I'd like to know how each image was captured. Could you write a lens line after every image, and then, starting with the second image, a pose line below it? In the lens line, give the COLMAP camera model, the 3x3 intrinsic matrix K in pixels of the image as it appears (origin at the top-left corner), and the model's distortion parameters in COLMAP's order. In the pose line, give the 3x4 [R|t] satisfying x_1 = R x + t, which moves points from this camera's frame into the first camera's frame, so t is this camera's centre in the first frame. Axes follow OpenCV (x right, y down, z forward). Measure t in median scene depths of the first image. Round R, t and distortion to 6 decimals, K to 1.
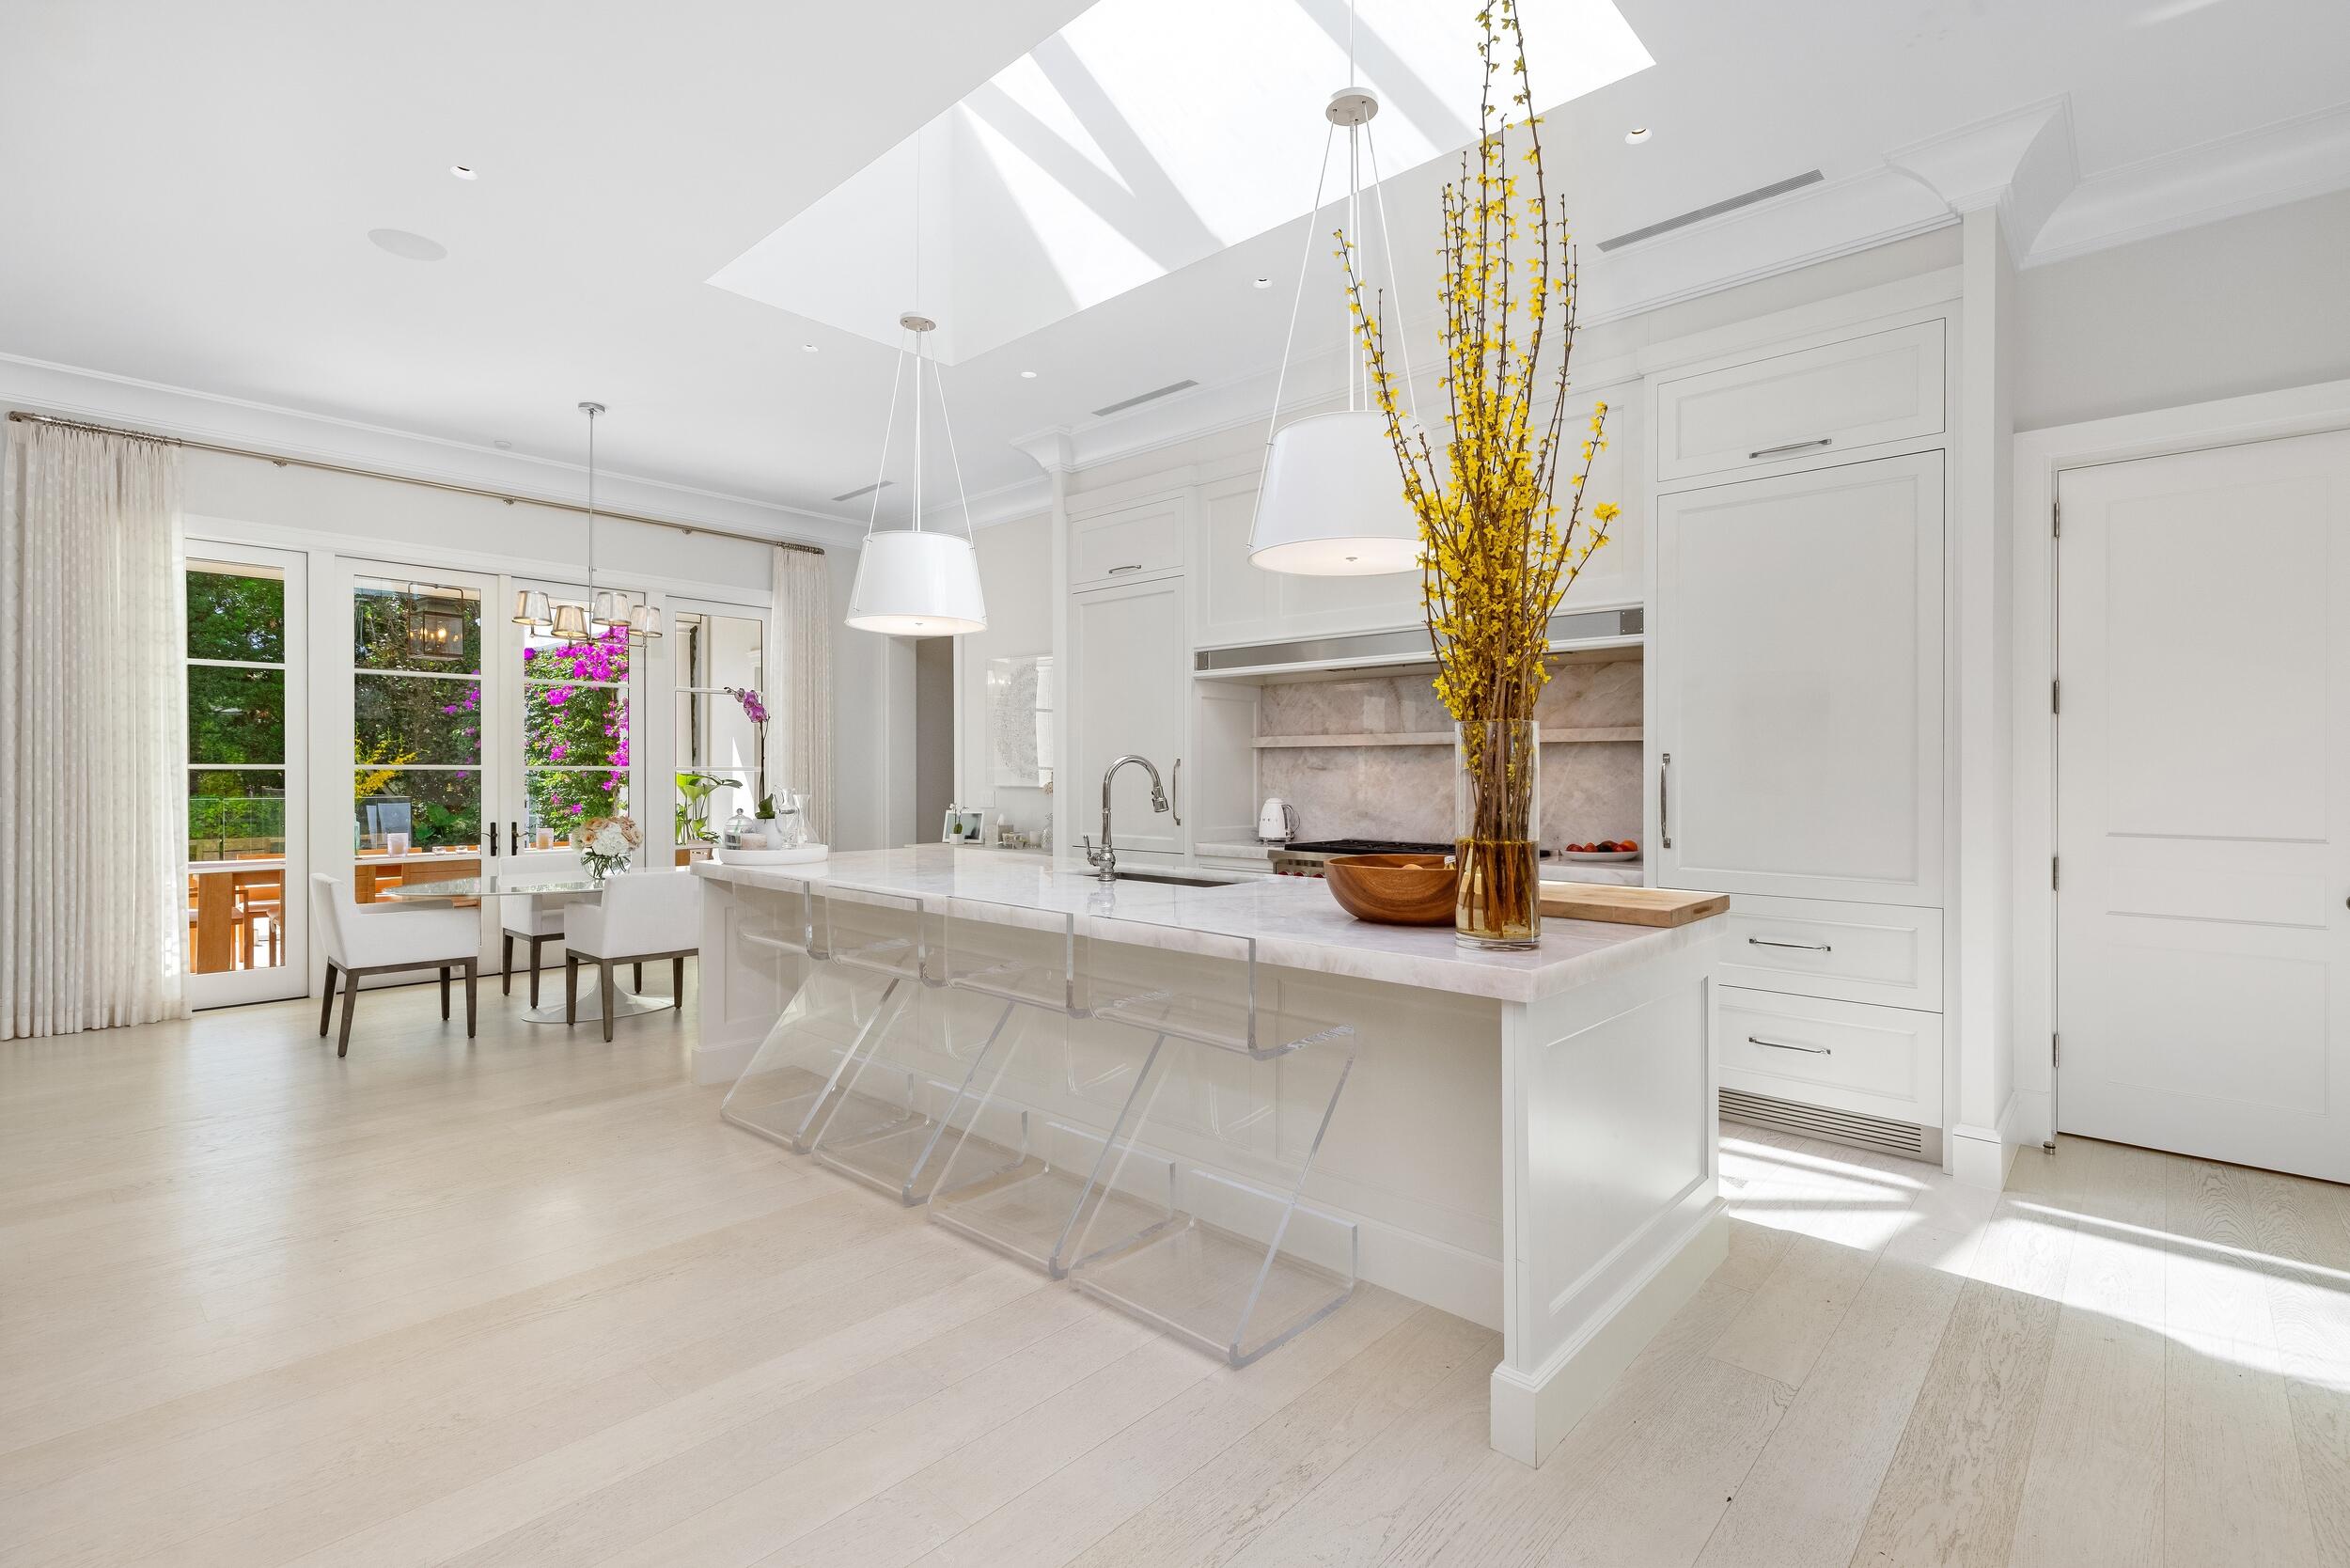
lens RADIAL K [[1076.4, 0, 1206.2], [0, 1076.4, 772.6], [0, 0, 1]] dist [-0.037760, 0.000033]
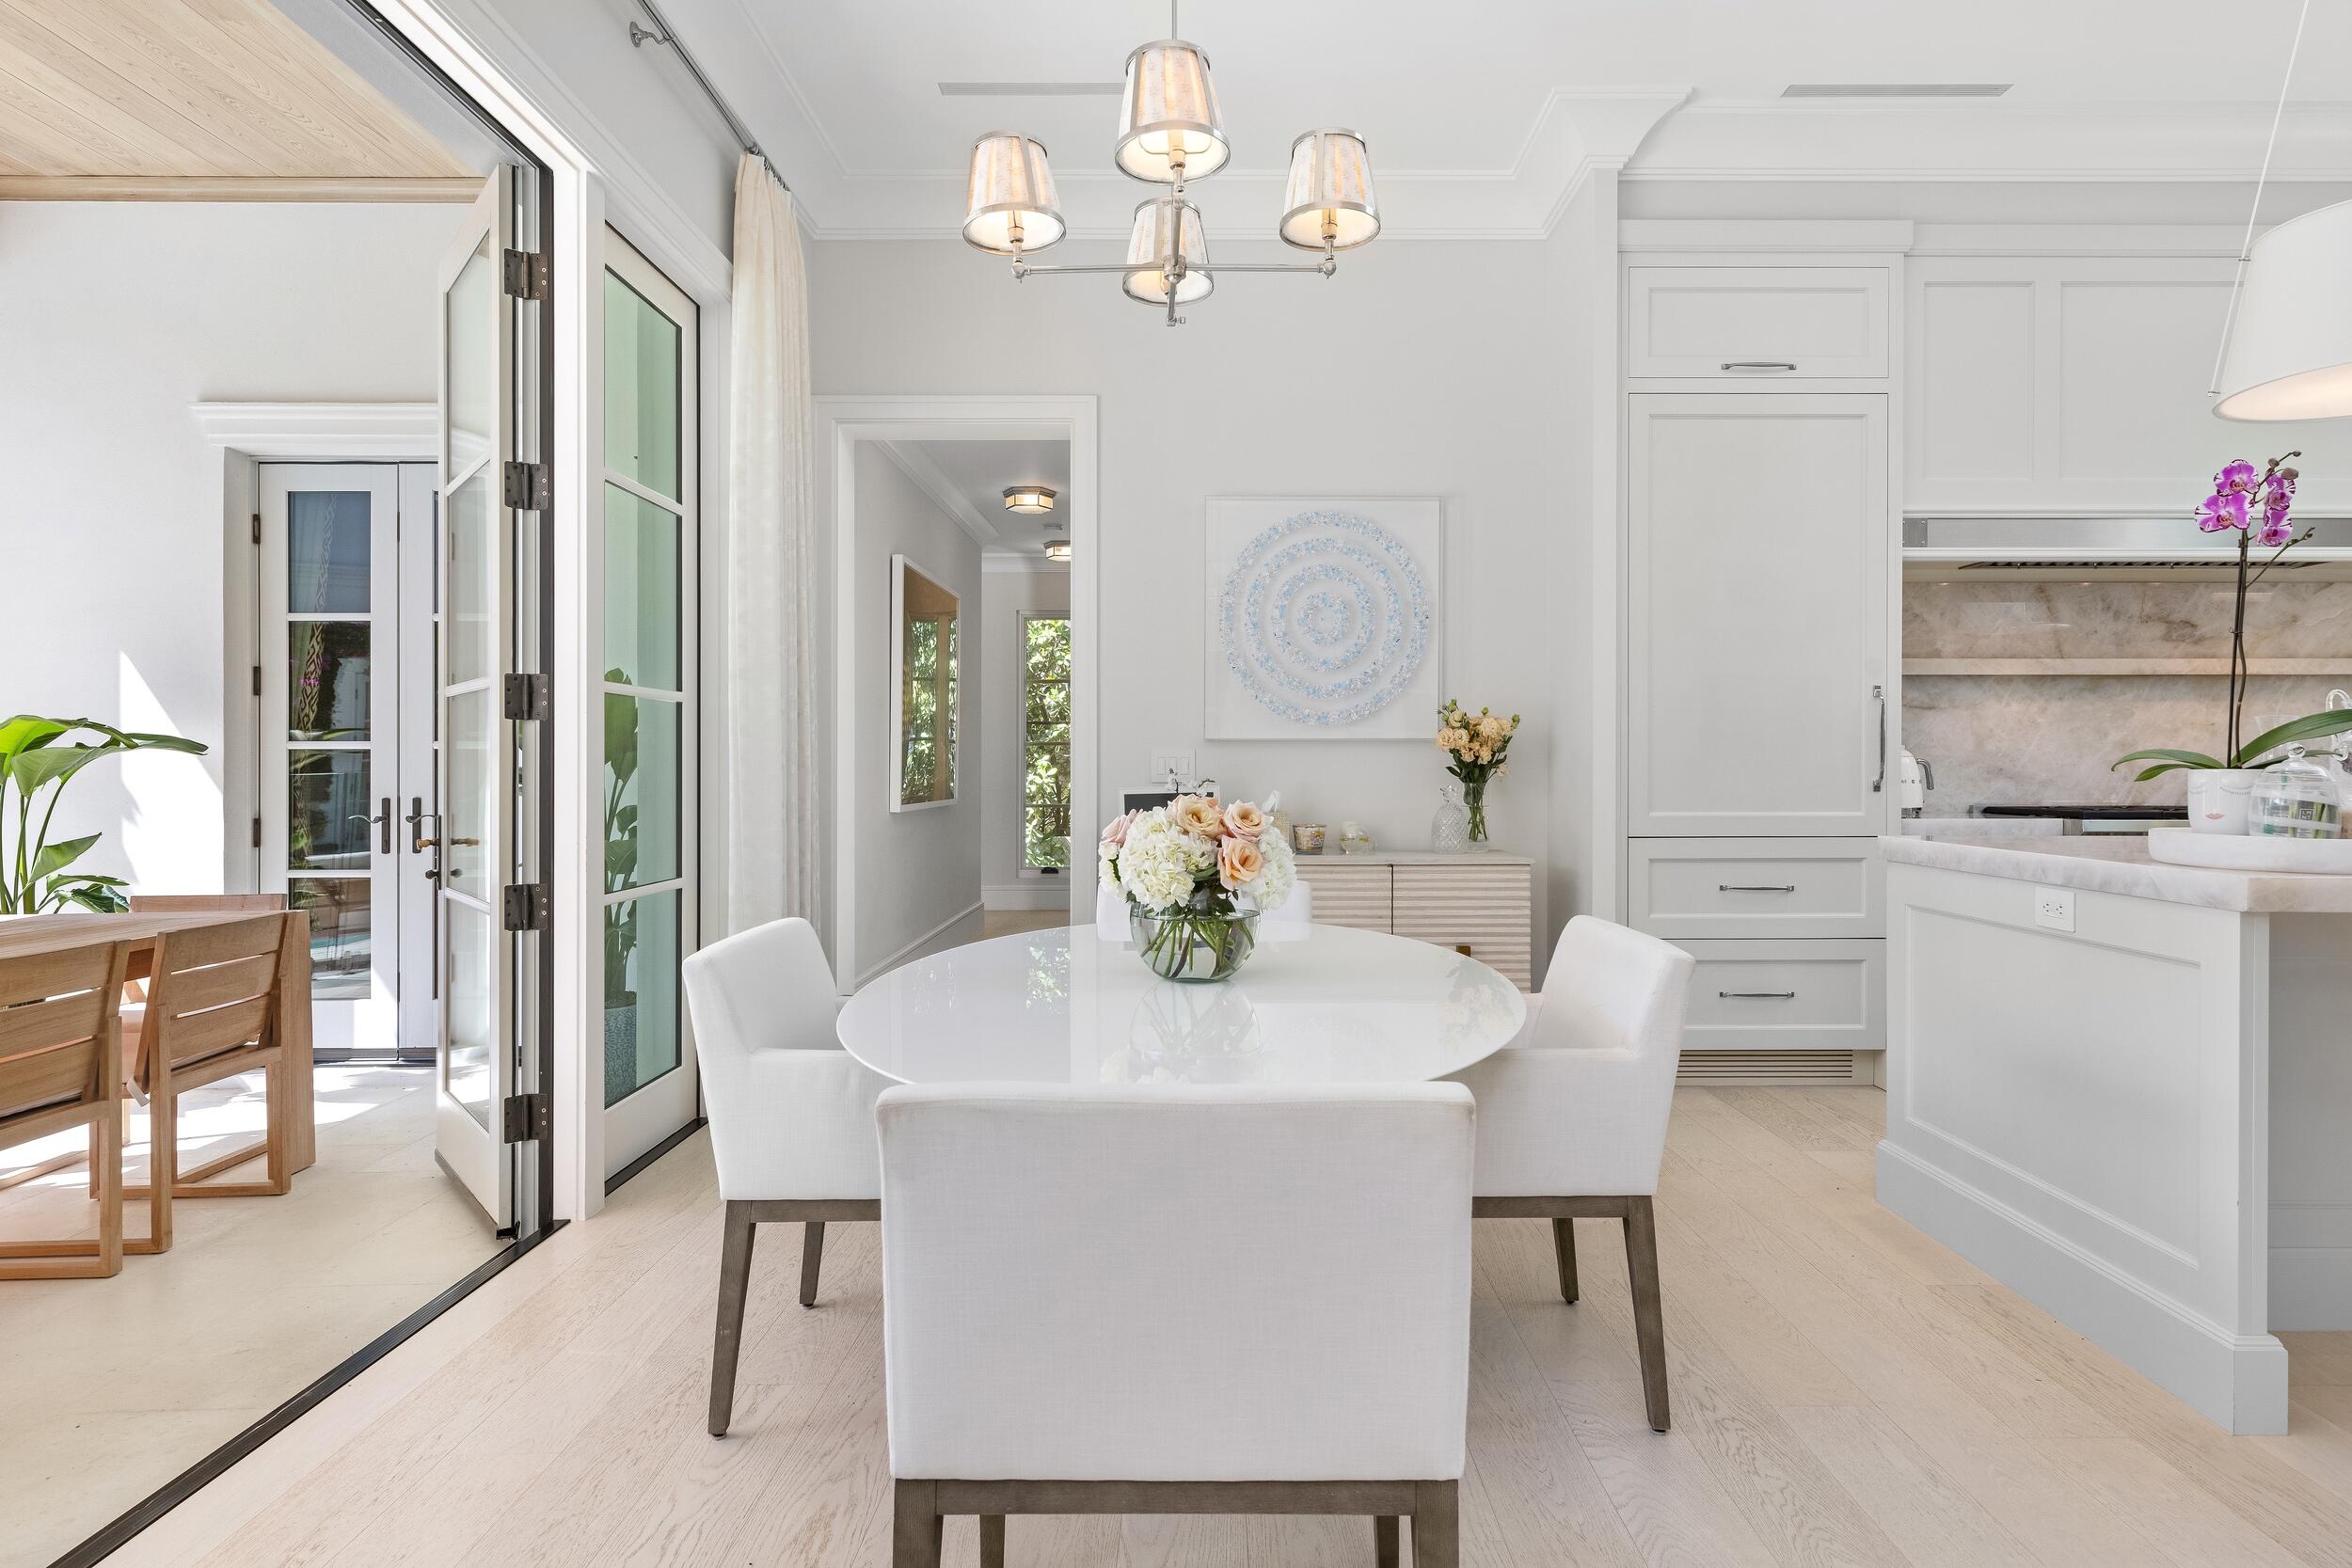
lens RADIAL K [[1382.3, 0, 1170.2], [0, 1382.3, 775.5], [0, 0, 1]] dist [0.000902, -0.000991]
pose [[0.730869, -0.017290, 0.682299, -0.927700], [0.004542, 0.999780, 0.020469, 0.021309], [-0.682503, -0.011861, 0.730787, 0.725144]]
